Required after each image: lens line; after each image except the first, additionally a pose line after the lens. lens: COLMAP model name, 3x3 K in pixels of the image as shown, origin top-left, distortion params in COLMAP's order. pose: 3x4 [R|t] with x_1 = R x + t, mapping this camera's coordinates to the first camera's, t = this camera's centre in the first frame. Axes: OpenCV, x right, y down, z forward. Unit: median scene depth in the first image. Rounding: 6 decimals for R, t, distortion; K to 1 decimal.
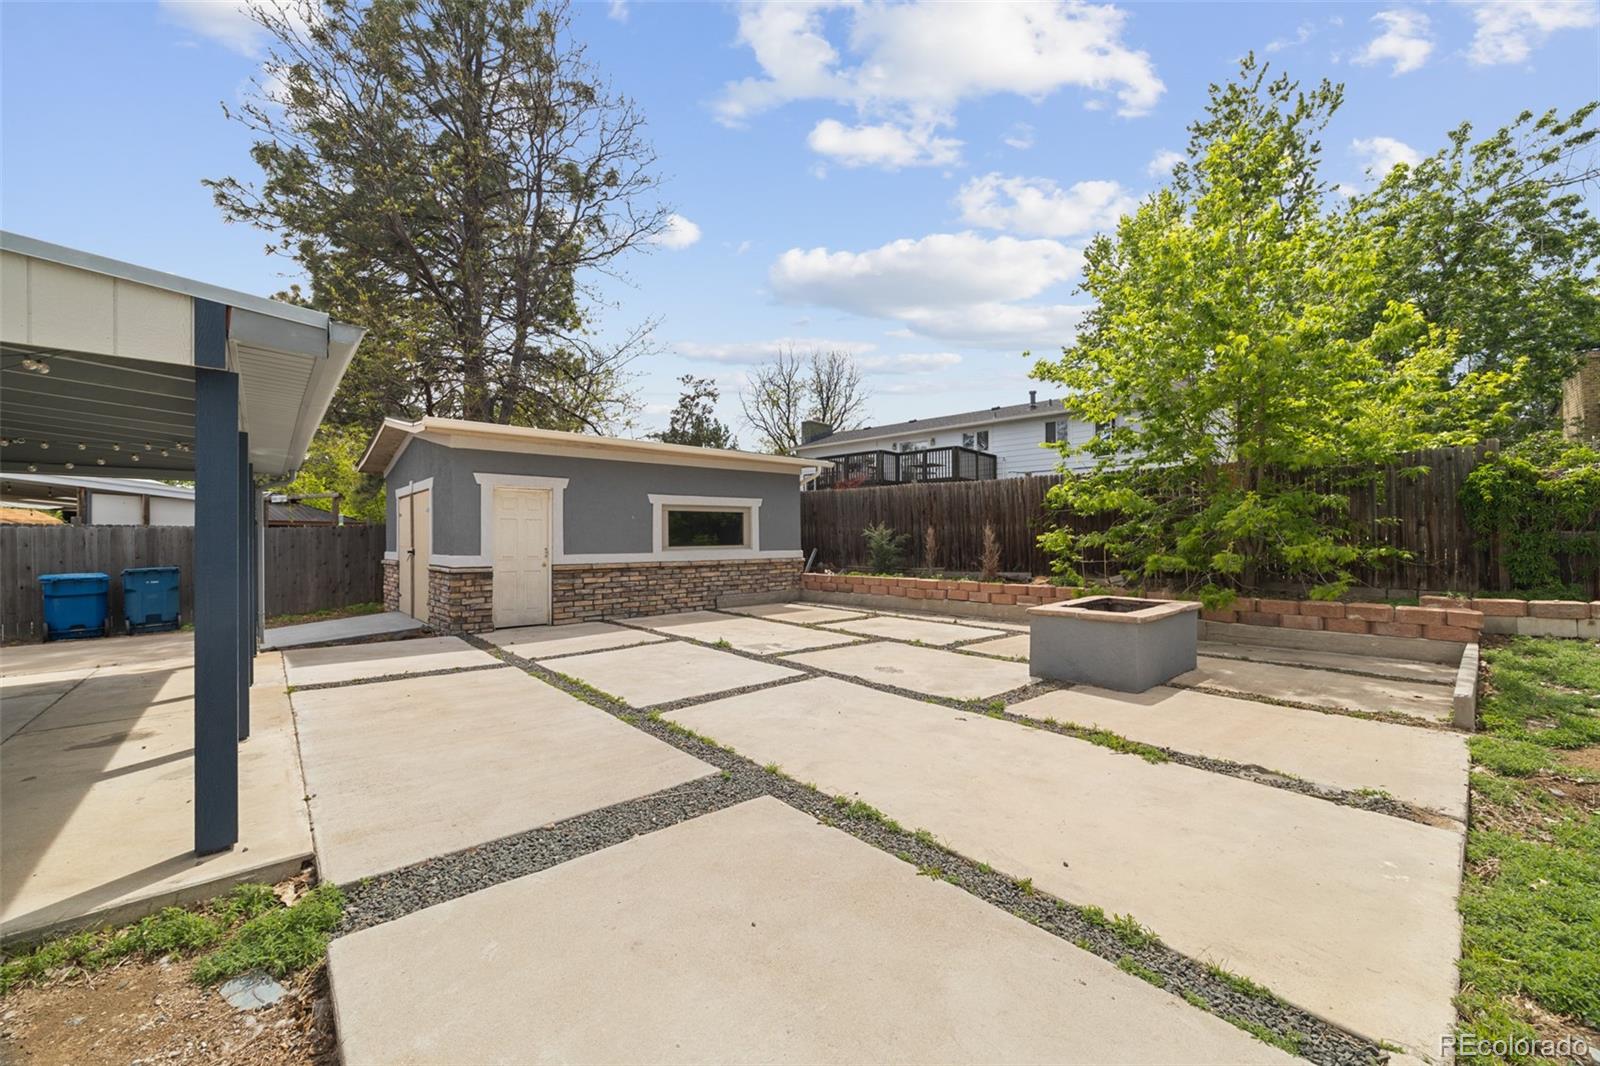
lens RADIAL K [[612.1, 0, 809.3], [0, 612.1, 538.0], [0, 0, 1]] dist [-0.002142, -0.000077]
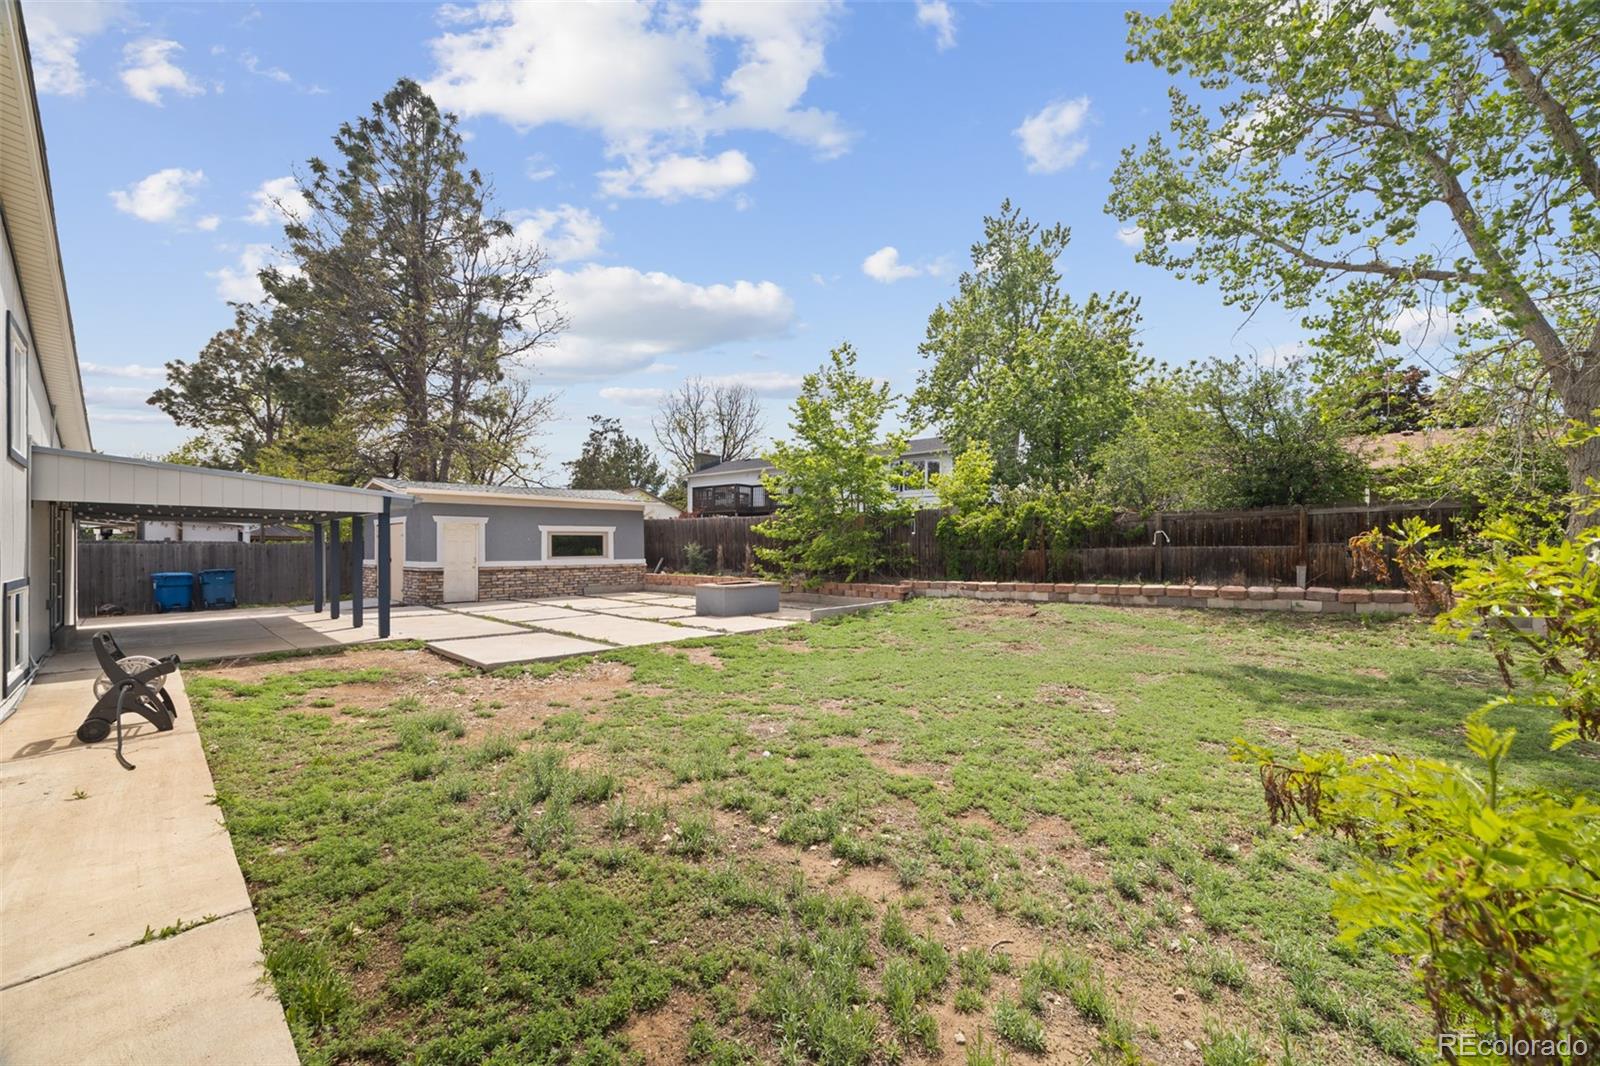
lens RADIAL K [[606.2, 0, 801.1], [0, 606.2, 542.0], [0, 0, 1]] dist [-0.000740, -0.000537]
pose [[0.996052, 0.003241, 0.088713, 0.206322], [-0.002595, 0.999969, -0.007395, -0.010567], [-0.088735, 0.007136, 0.996030, -0.484161]]
